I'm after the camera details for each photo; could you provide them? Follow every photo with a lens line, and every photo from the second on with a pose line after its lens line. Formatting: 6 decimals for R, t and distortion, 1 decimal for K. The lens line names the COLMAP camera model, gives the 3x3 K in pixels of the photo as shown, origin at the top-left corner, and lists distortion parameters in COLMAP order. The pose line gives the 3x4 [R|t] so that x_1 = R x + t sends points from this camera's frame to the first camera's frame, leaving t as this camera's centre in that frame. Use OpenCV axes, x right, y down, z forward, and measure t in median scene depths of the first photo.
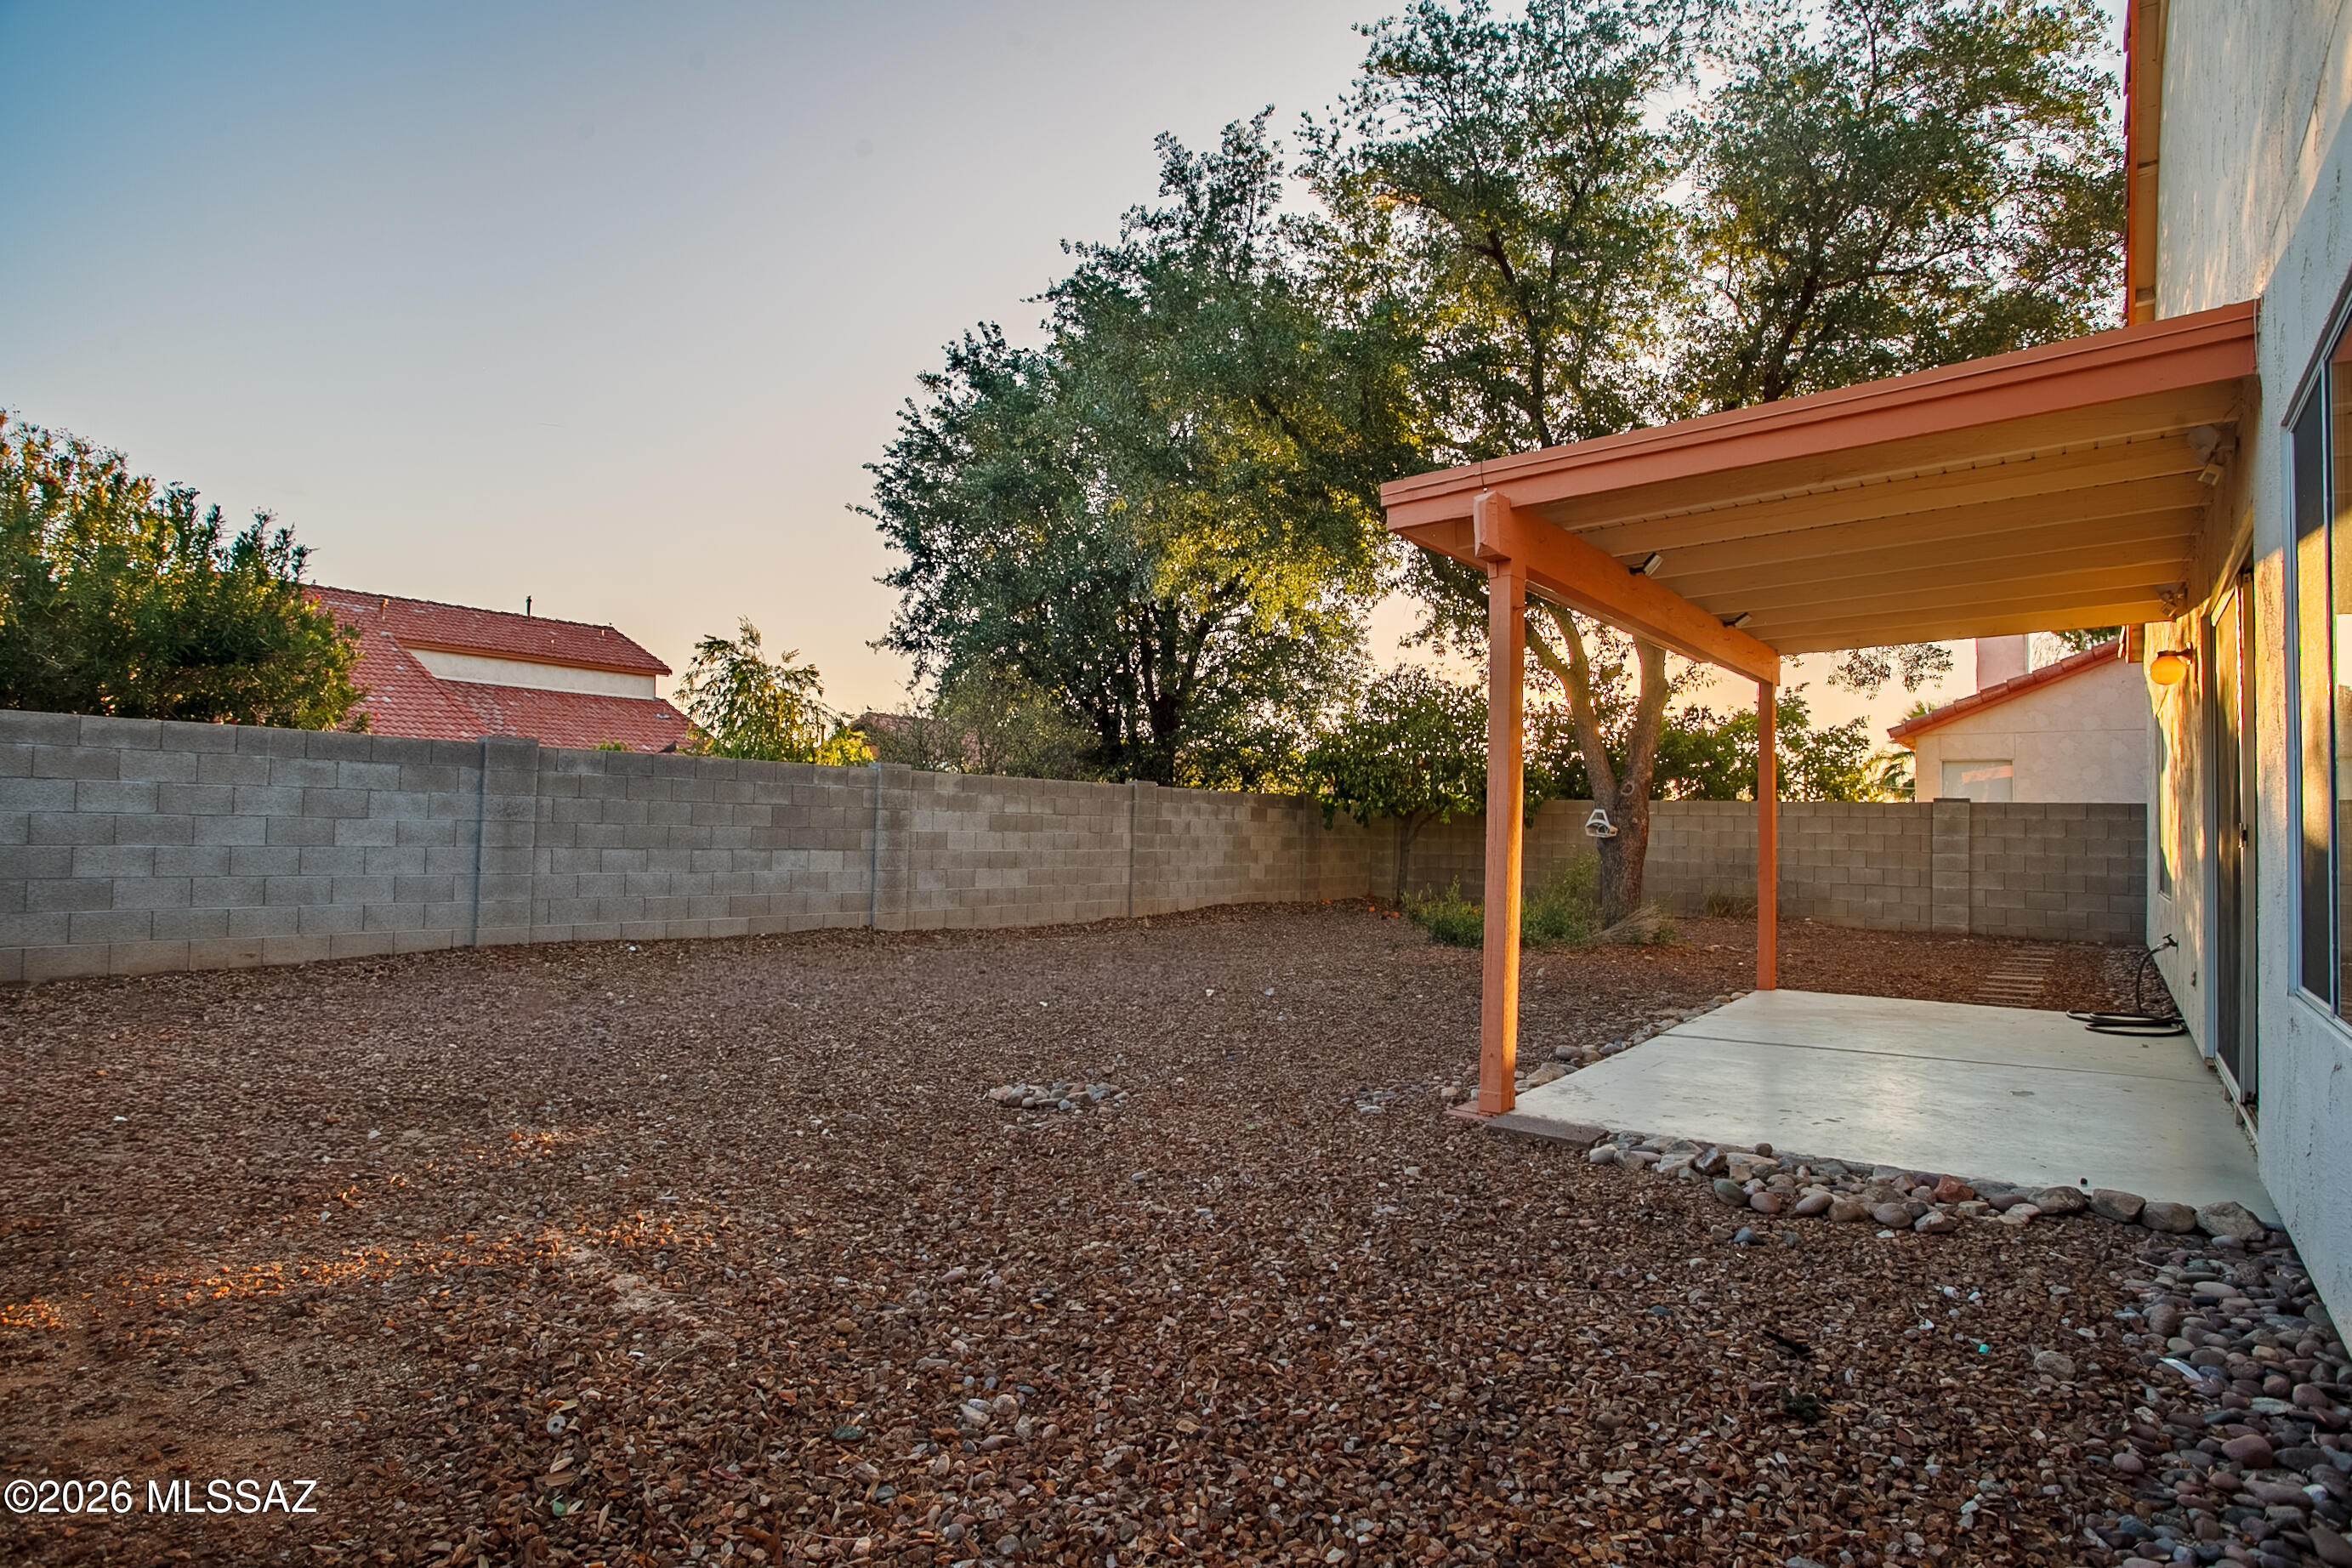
lens RADIAL K [[1214.7, 0, 1176.0], [0, 1214.7, 784.0], [0, 0, 1]] dist [-0.051486, 0.000047]
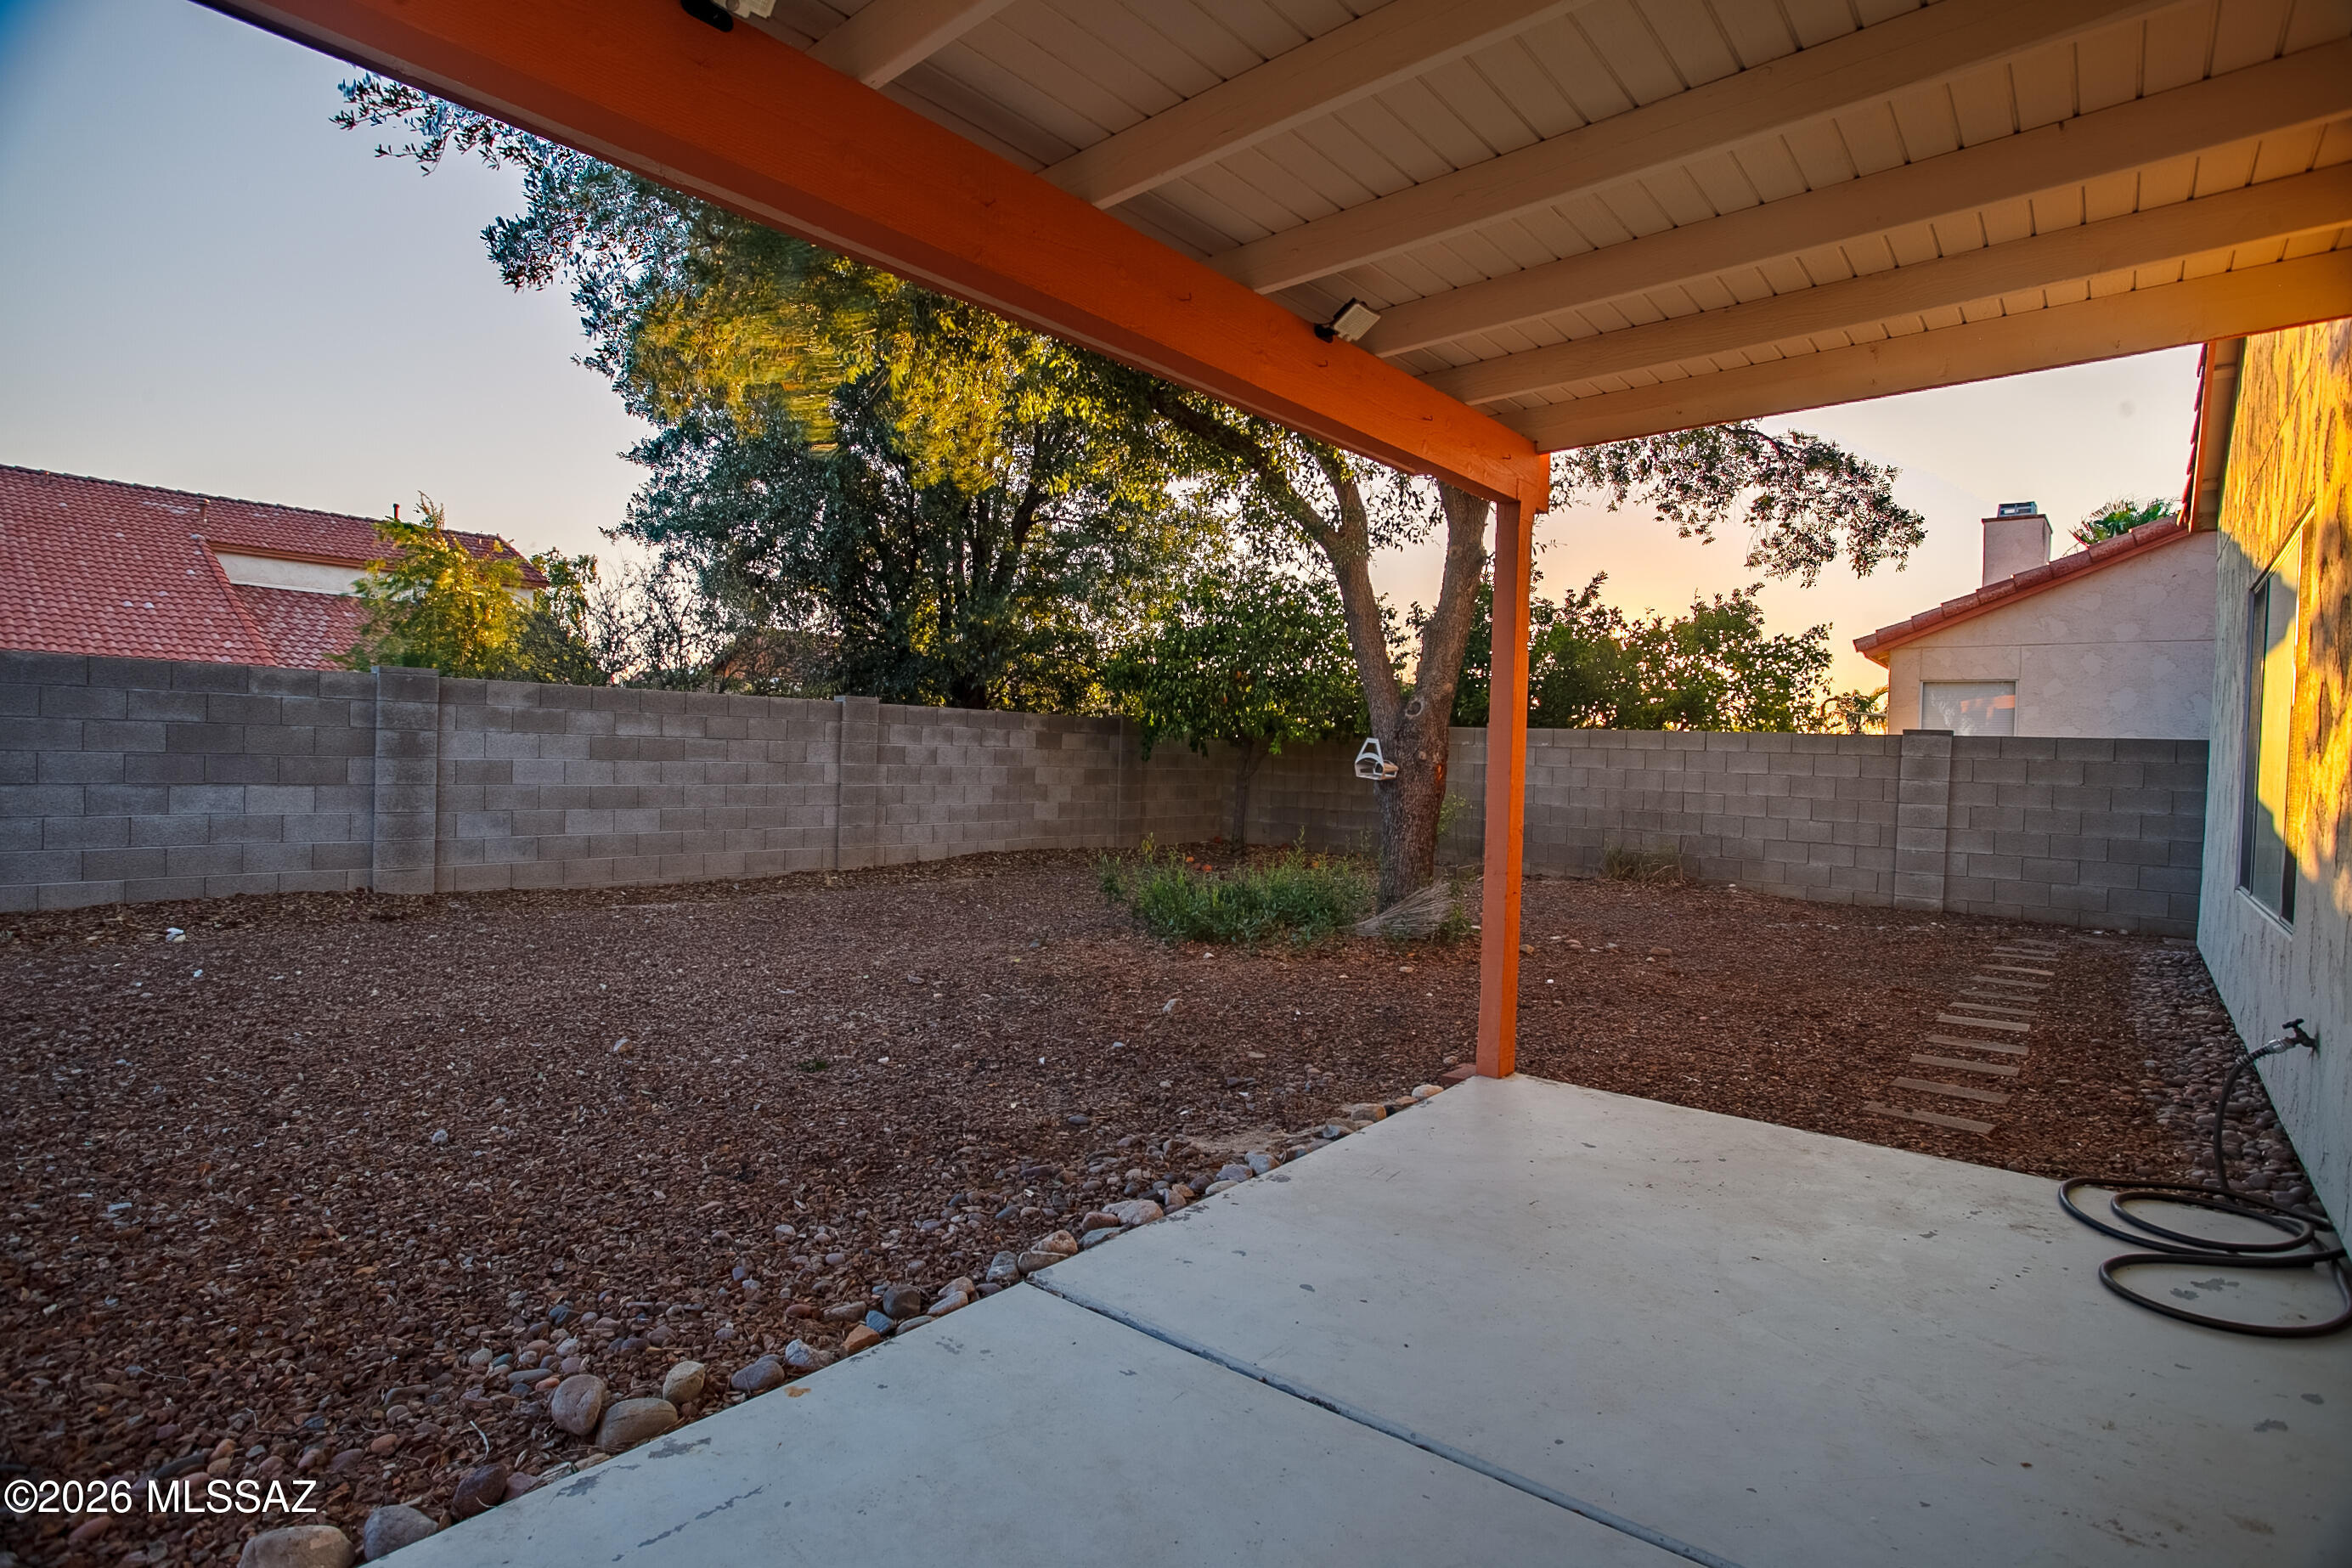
lens RADIAL K [[1158.6, 0, 1162.1], [0, 1158.6, 774.0], [0, 0, 1]] dist [-0.049927, 0.001321]
pose [[0.999122, 0.011306, -0.040347, 0.204987], [-0.009050, 0.998408, 0.055673, 0.004508], [0.040912, -0.055259, 0.997634, 0.274041]]
